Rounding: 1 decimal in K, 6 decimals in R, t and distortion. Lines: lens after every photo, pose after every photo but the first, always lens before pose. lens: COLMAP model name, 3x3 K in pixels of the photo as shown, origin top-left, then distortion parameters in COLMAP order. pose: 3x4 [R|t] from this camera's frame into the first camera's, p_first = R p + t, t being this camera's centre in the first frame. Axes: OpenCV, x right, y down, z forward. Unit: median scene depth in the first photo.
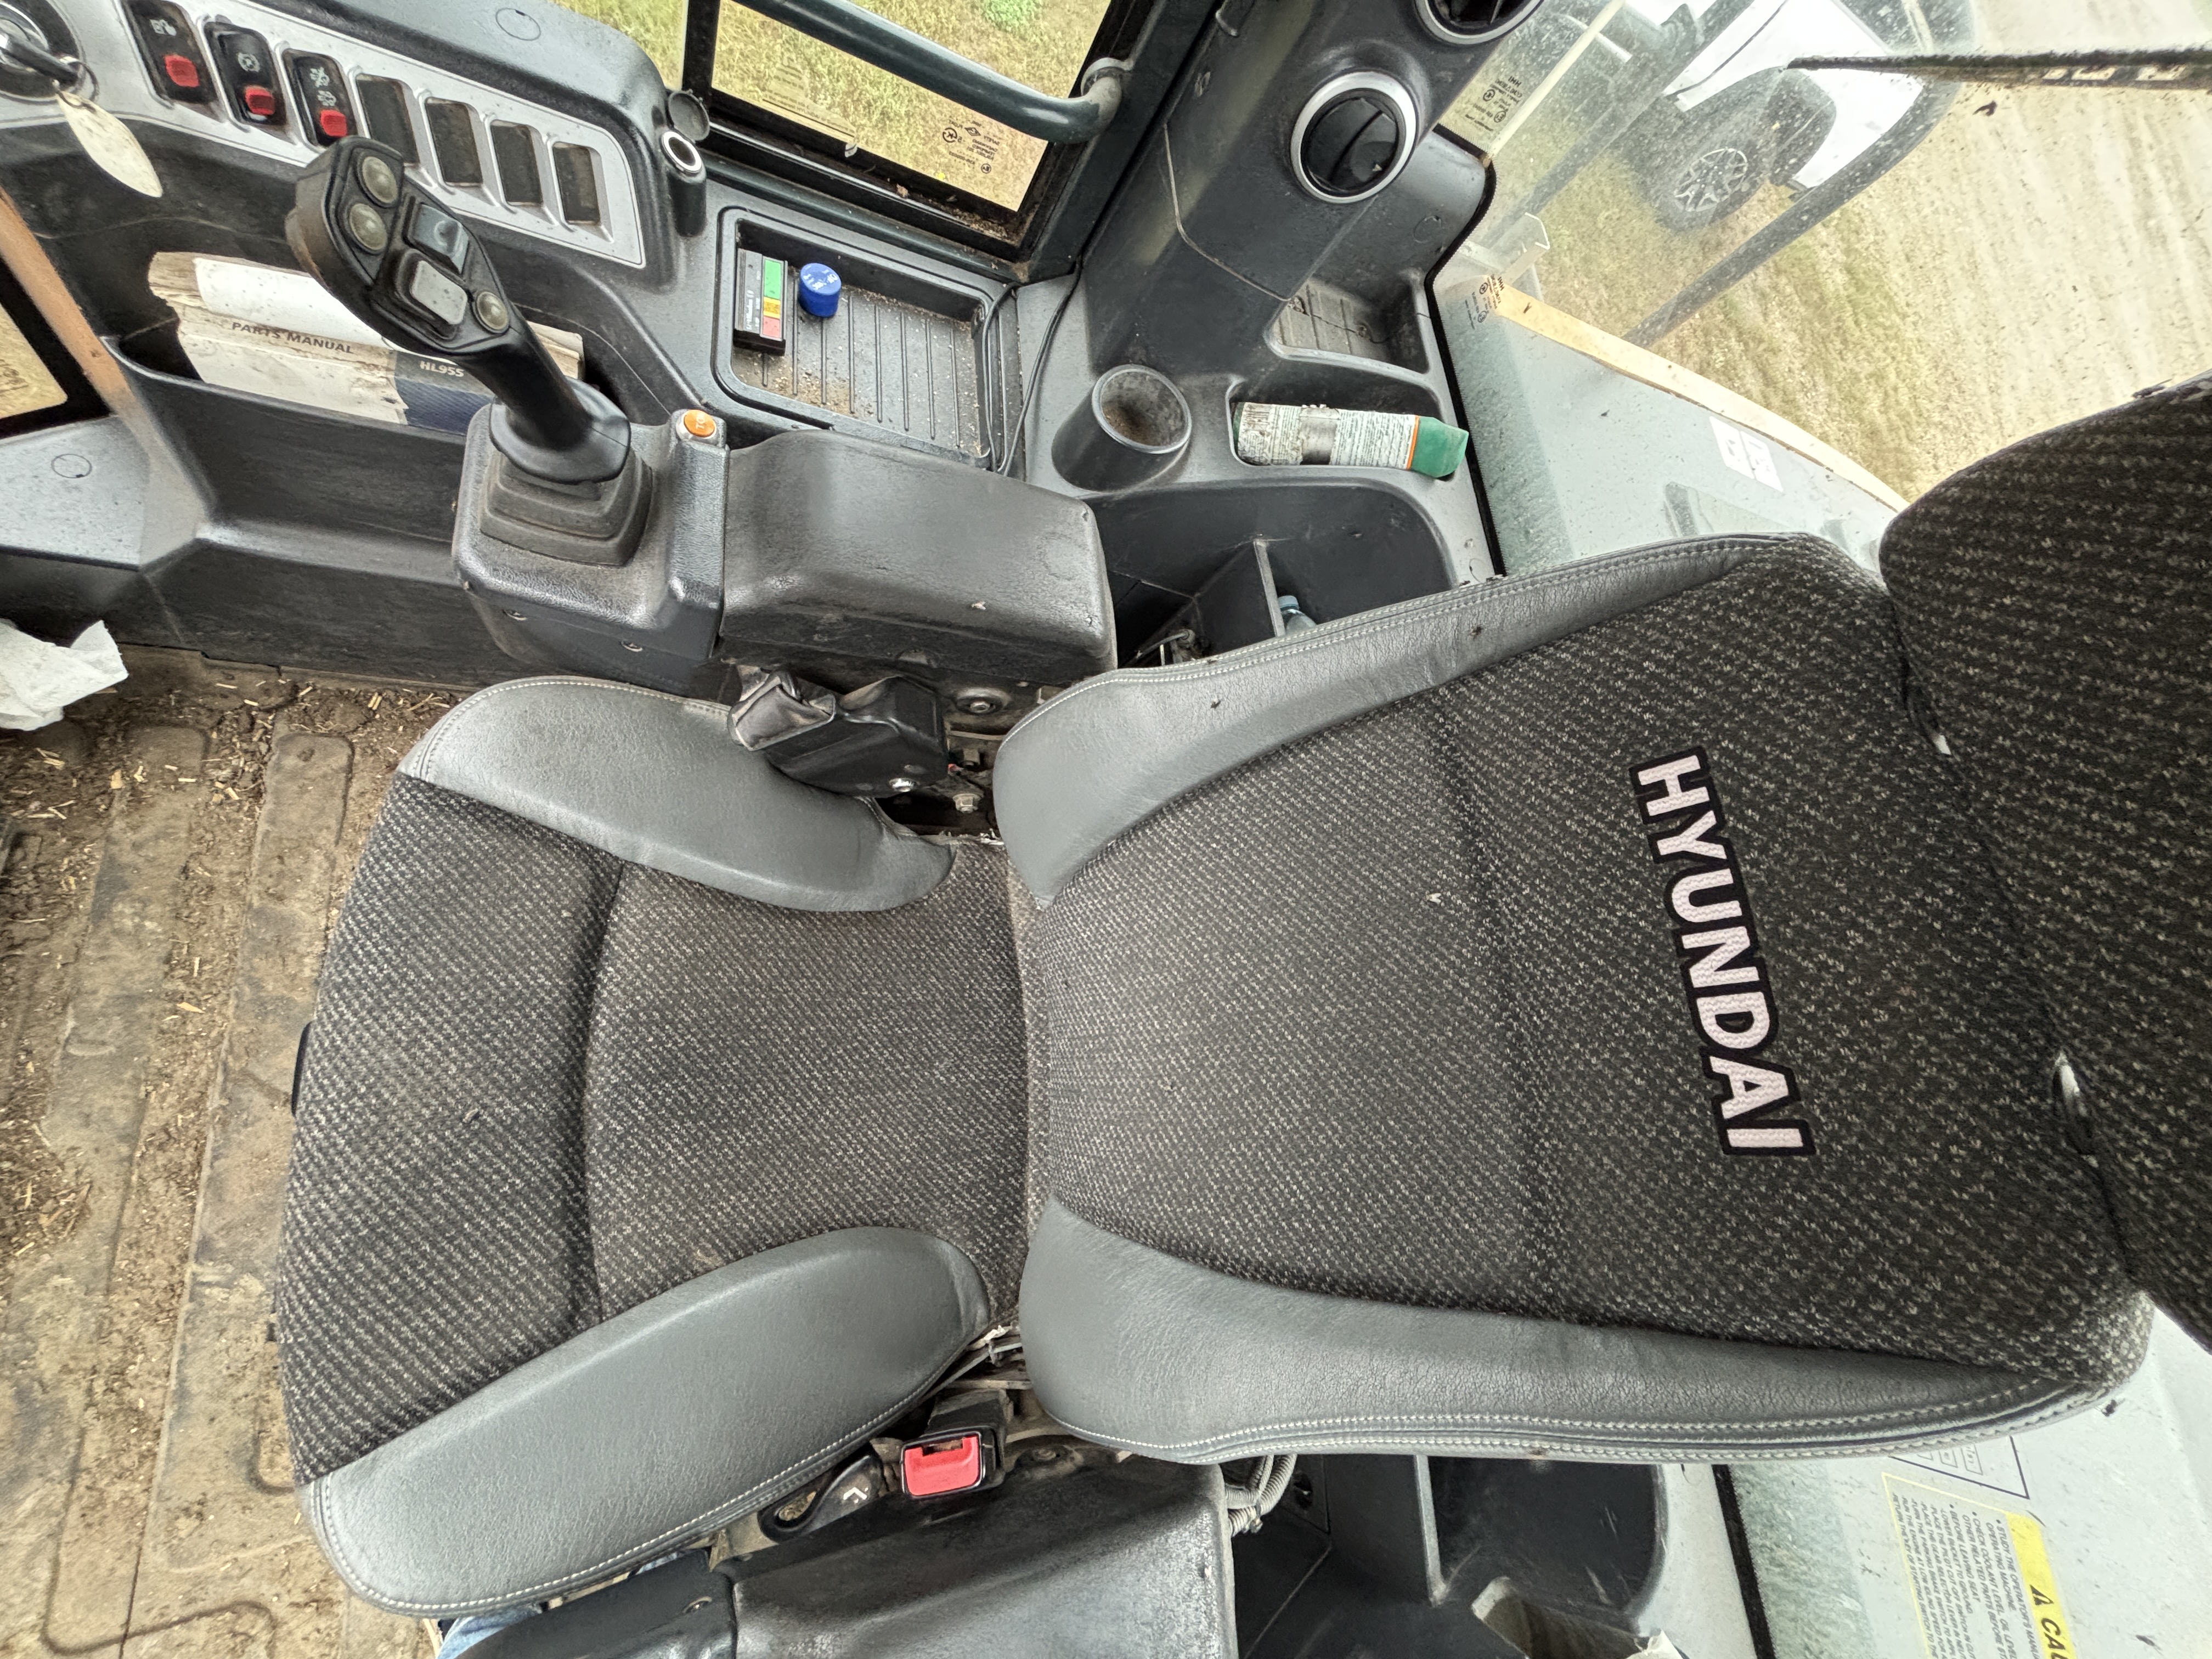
lens RADIAL K [[892.8, 0, 1106.0], [0, 892.8, 829.5], [0, 0, 1]] dist [-0.000229, 0.000281]
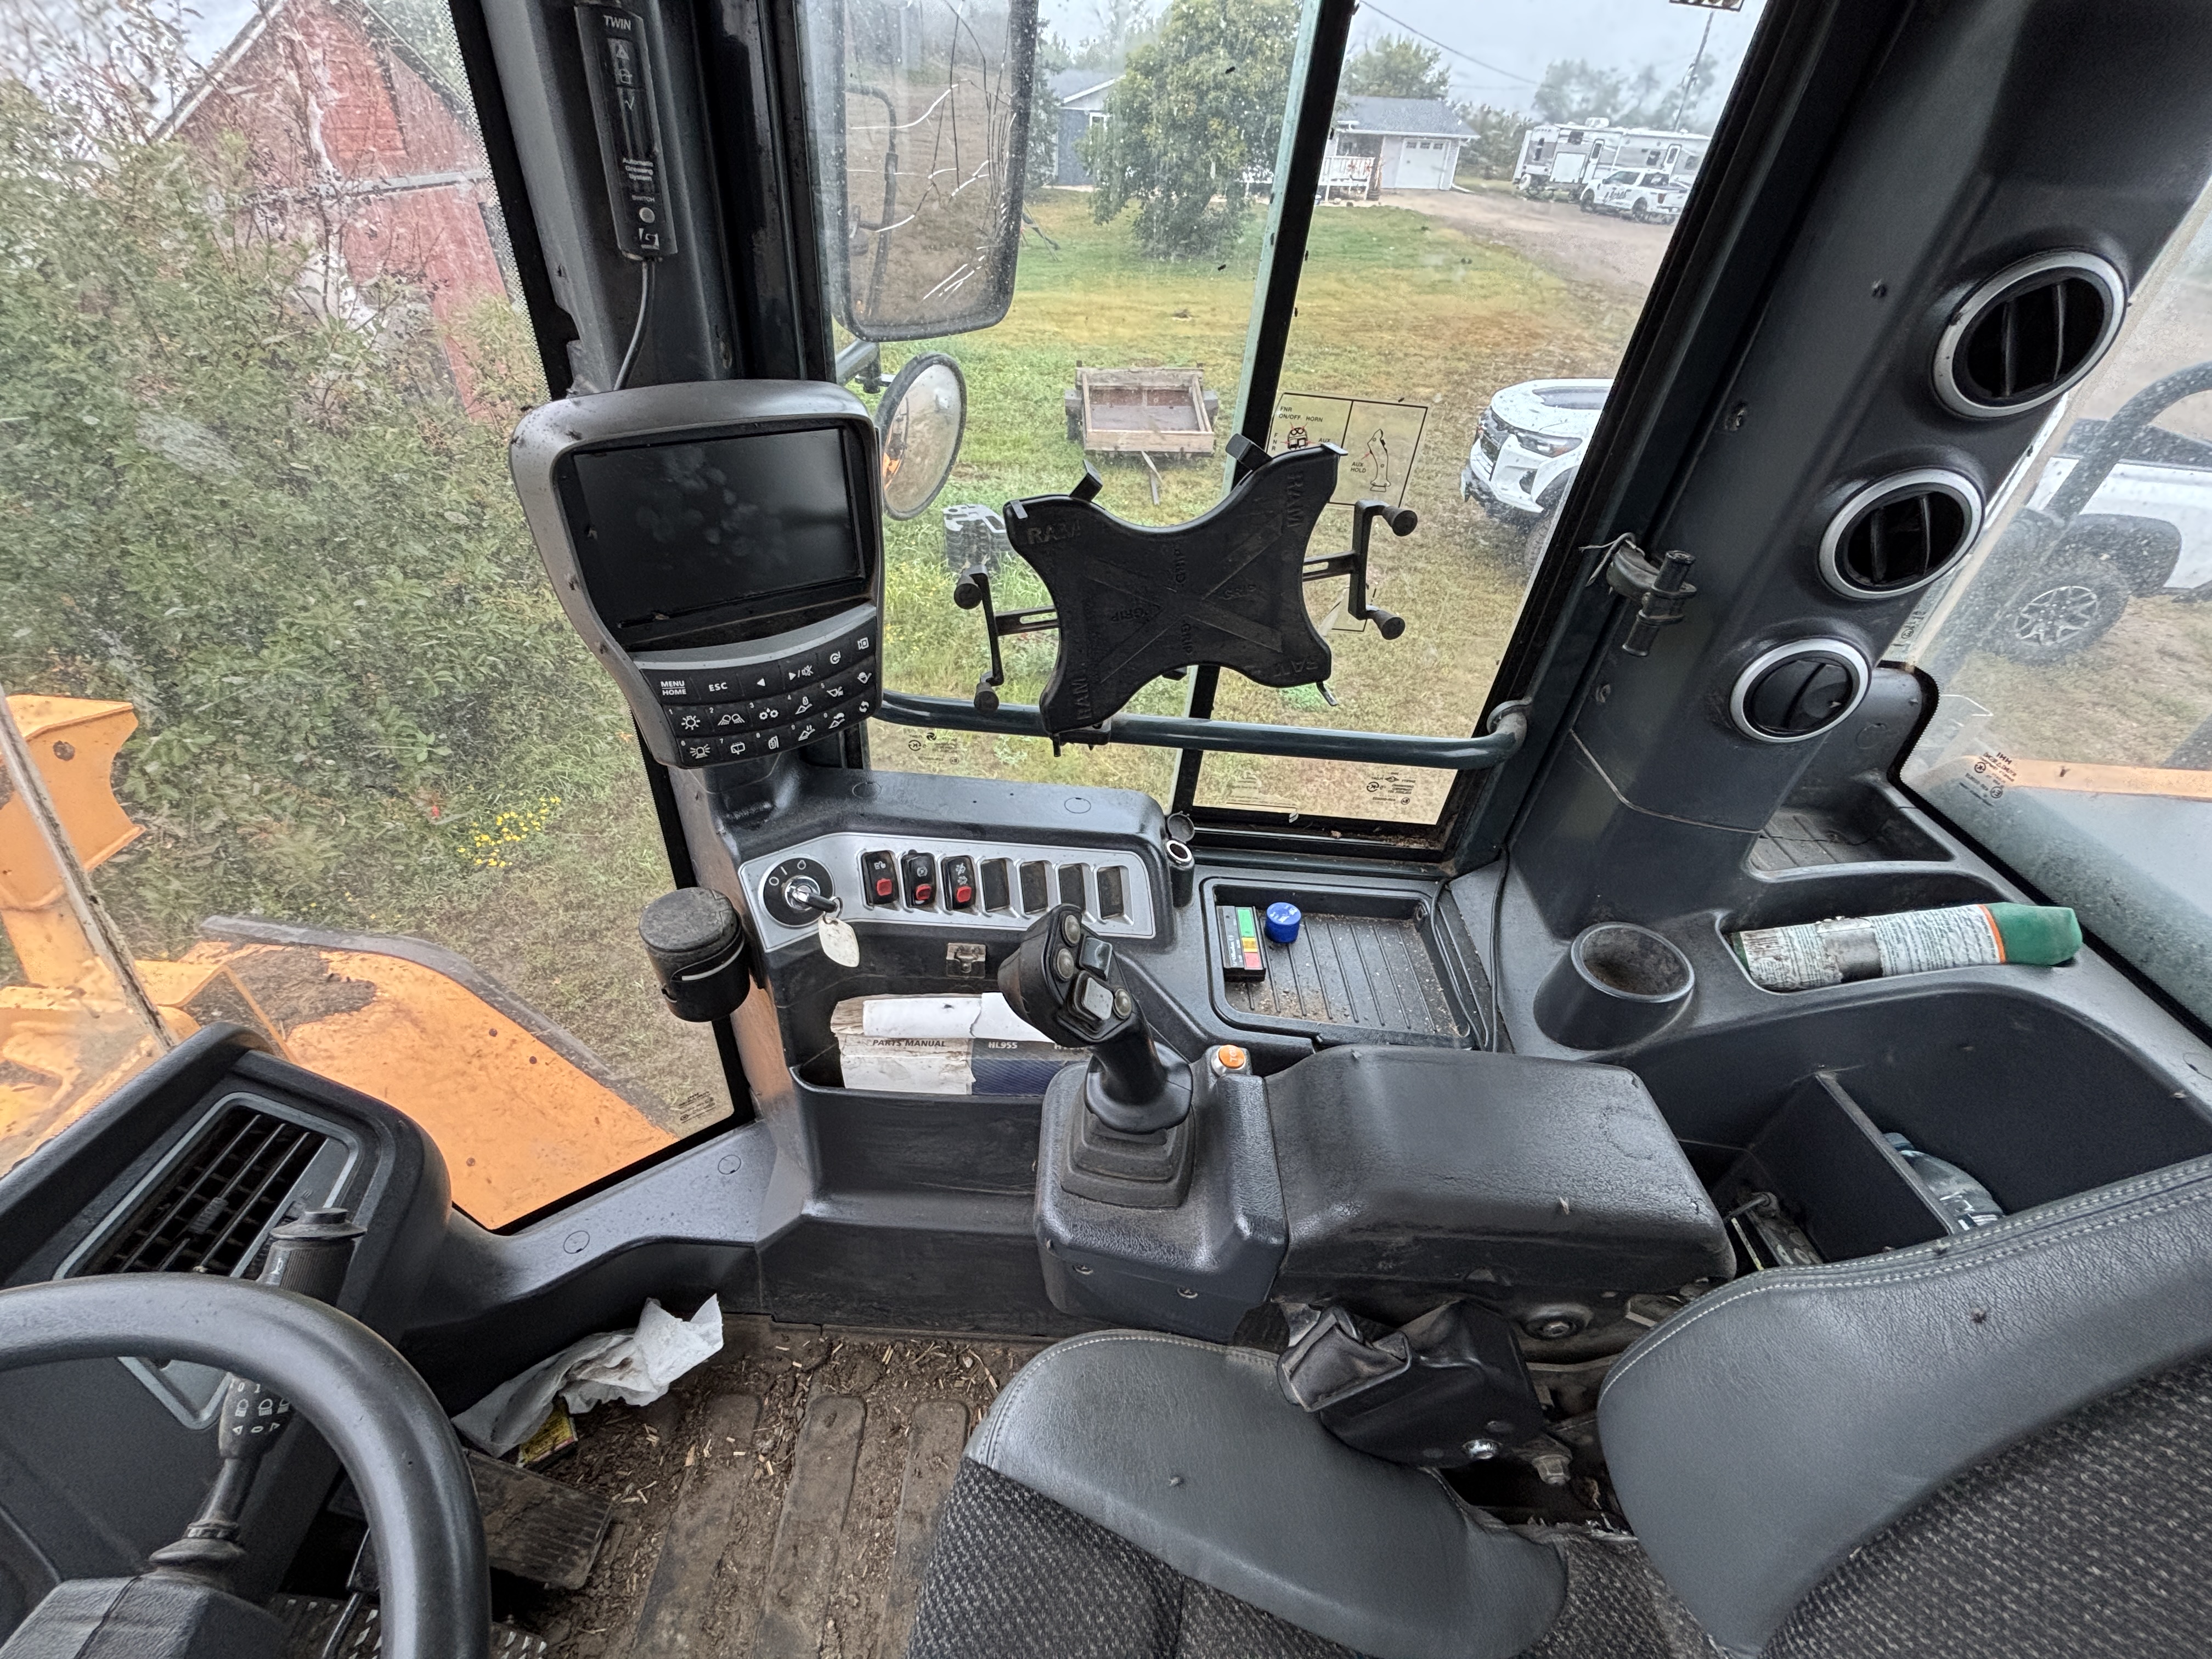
lens RADIAL K [[899.0, 0, 1106.0], [0, 899.0, 829.5], [0, 0, 1]] dist [-0.011306, 0.005818]
pose [[0.918764, -0.242425, -0.311611, -0.172084], [0.017111, 0.812987, -0.582030, -0.045174], [0.394435, 0.529417, 0.751092, -0.017440]]
